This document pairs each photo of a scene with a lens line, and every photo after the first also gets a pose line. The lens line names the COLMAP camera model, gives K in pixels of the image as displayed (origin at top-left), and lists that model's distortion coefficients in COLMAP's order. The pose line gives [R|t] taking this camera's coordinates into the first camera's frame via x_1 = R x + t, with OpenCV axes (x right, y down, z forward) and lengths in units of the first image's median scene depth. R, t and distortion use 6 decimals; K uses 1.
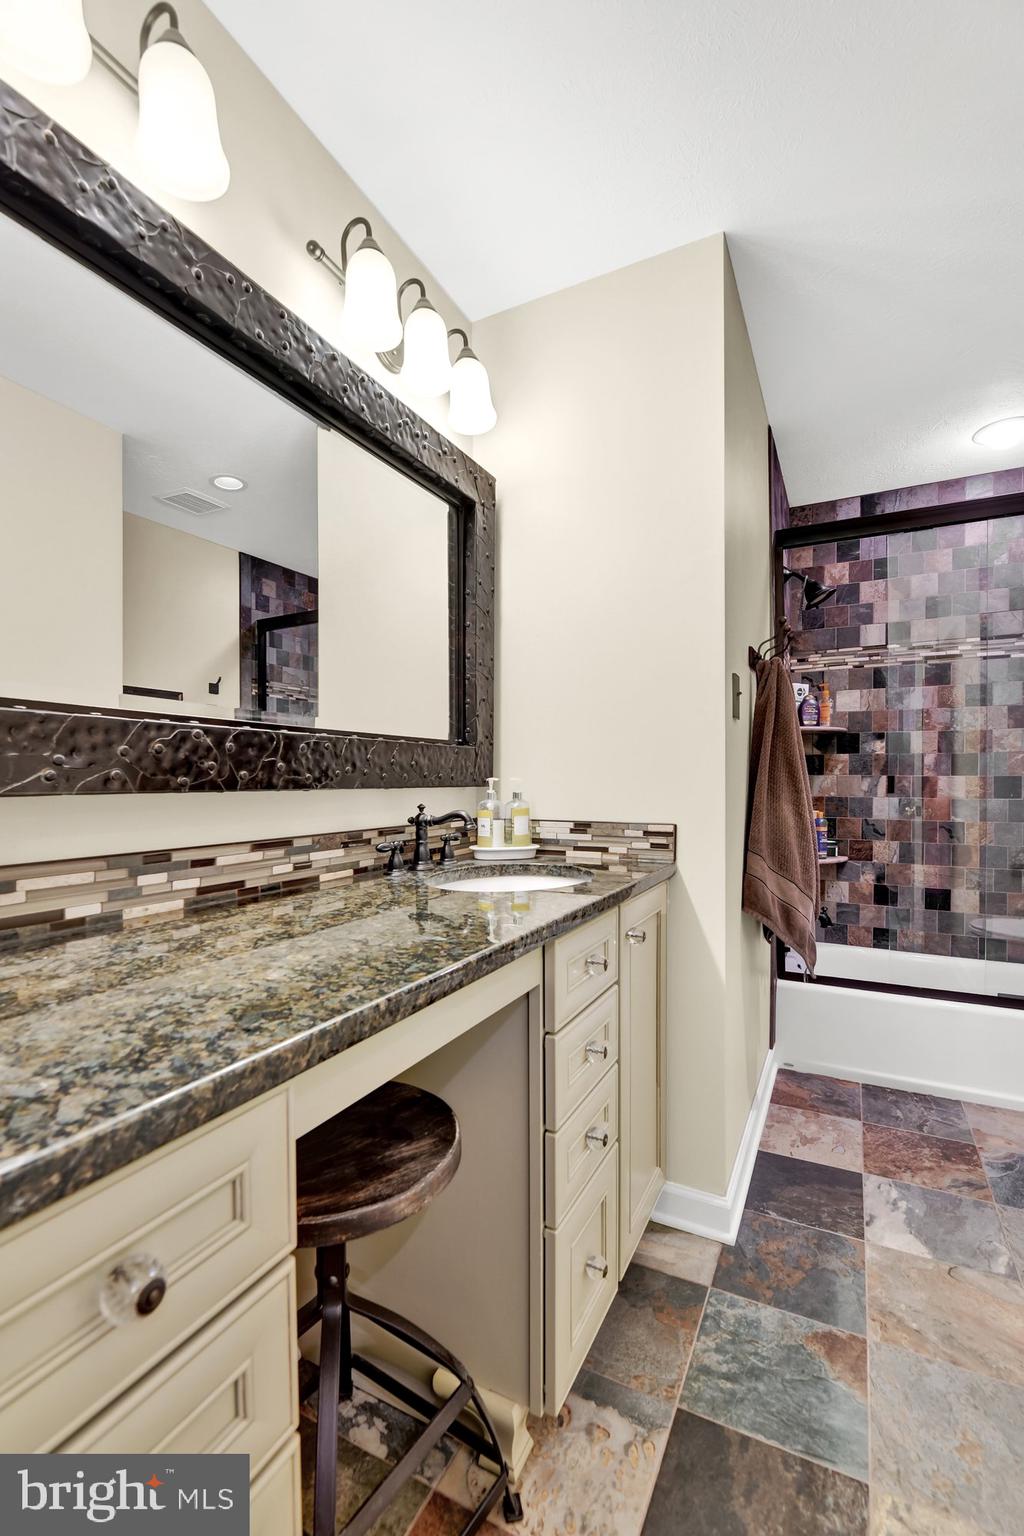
lens RADIAL K [[657.7, 0, 497.2], [0, 657.7, 771.3], [0, 0, 1]] dist [-0.001373, -0.002709]
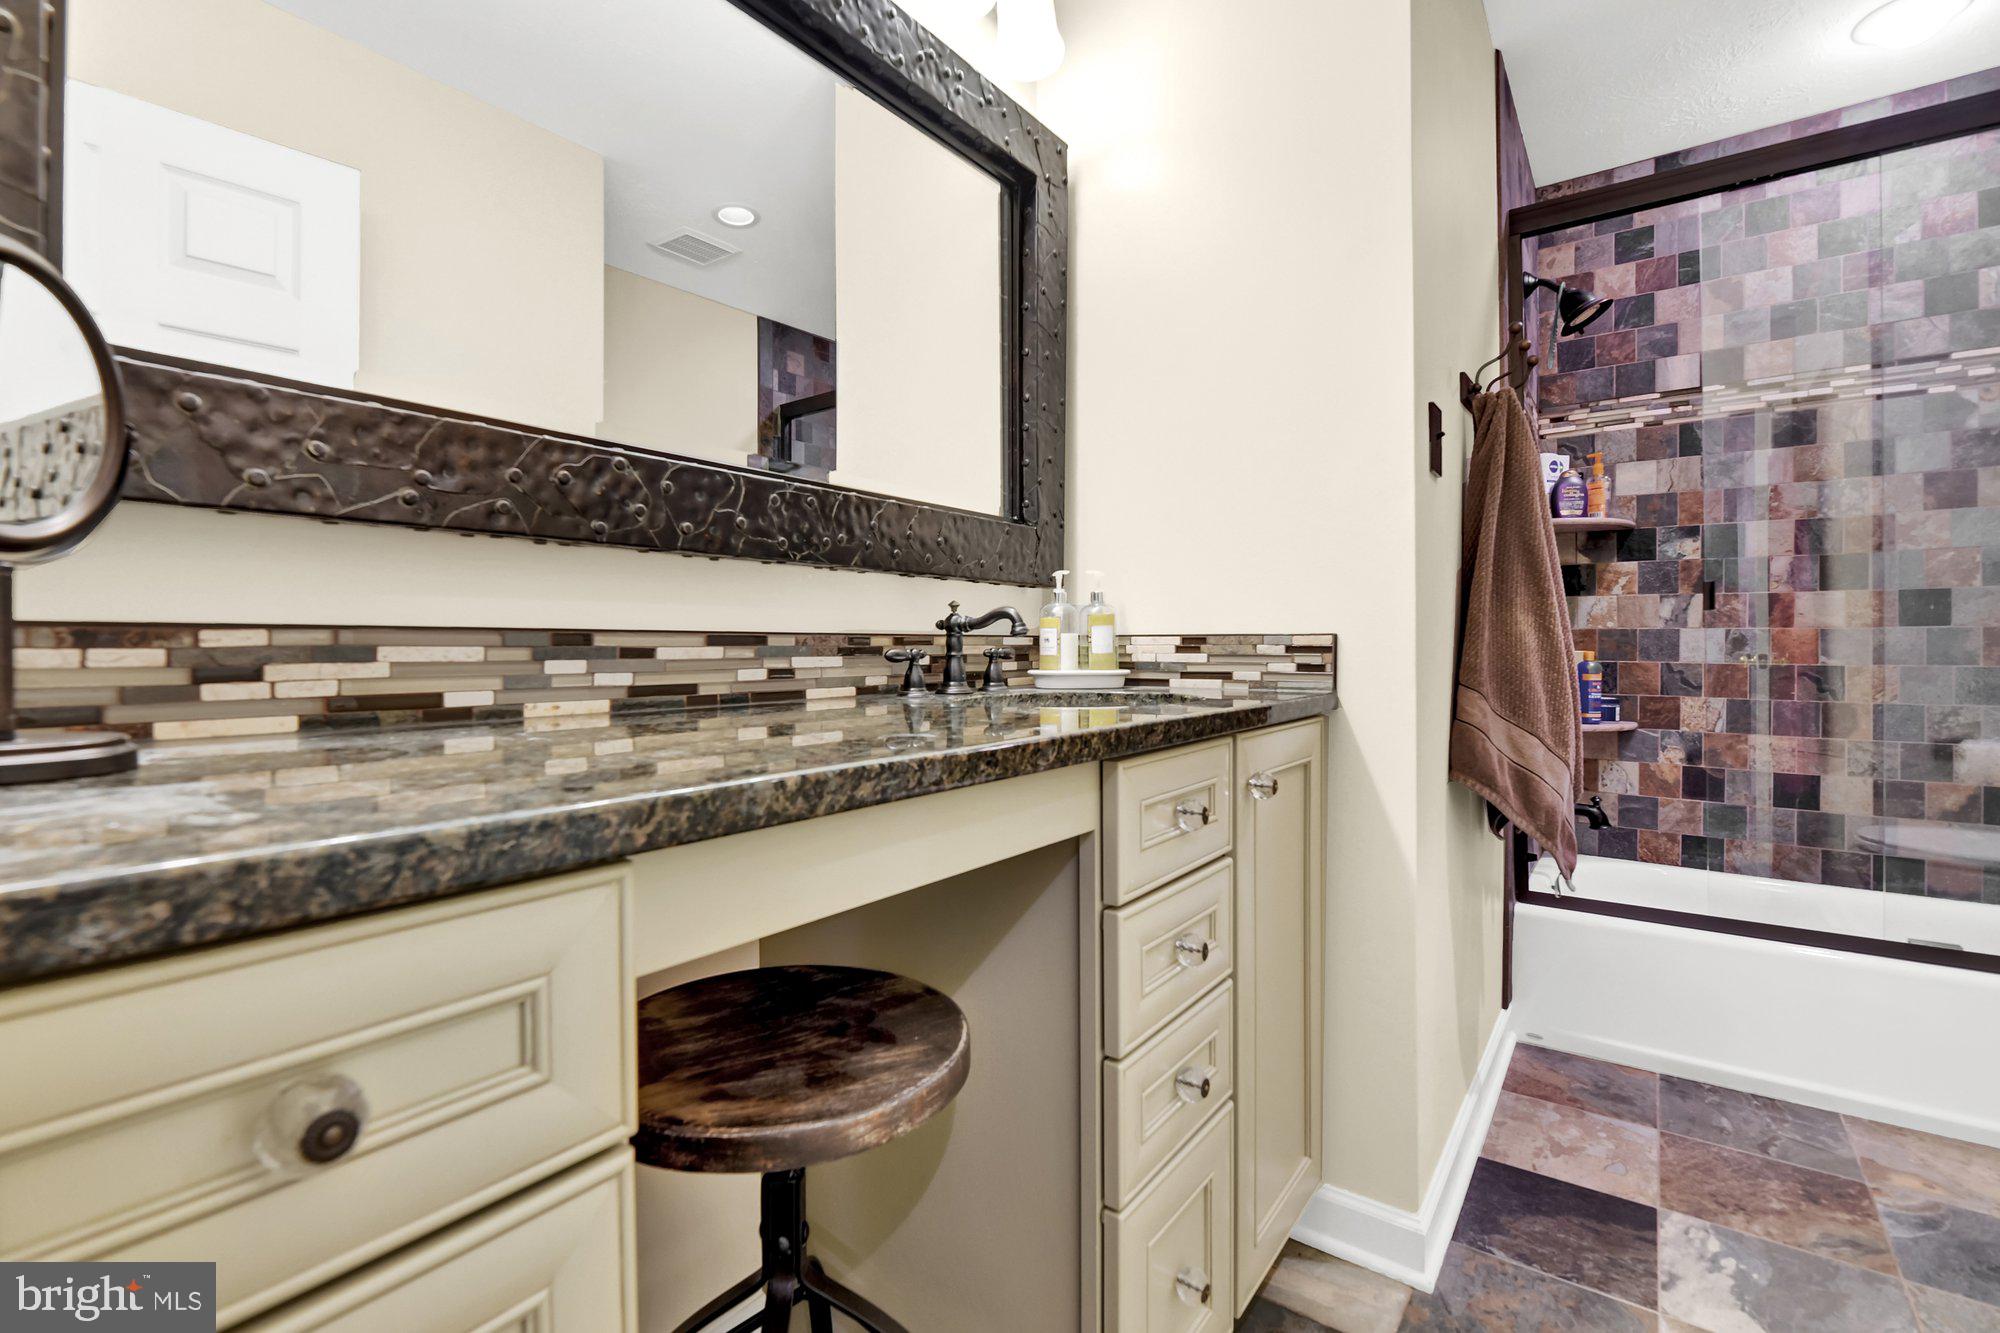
lens RADIAL K [[856.4, 0, 994.7], [0, 856.4, 657.6], [0, 0, 1]] dist [-0.001373, -0.002709]
pose [[0.985531, 0.004395, -0.169439, 0.077678], [-0.006885, 0.999877, -0.014109, 0.114797], [0.169356, 0.015072, 0.985440, 0.096092]]
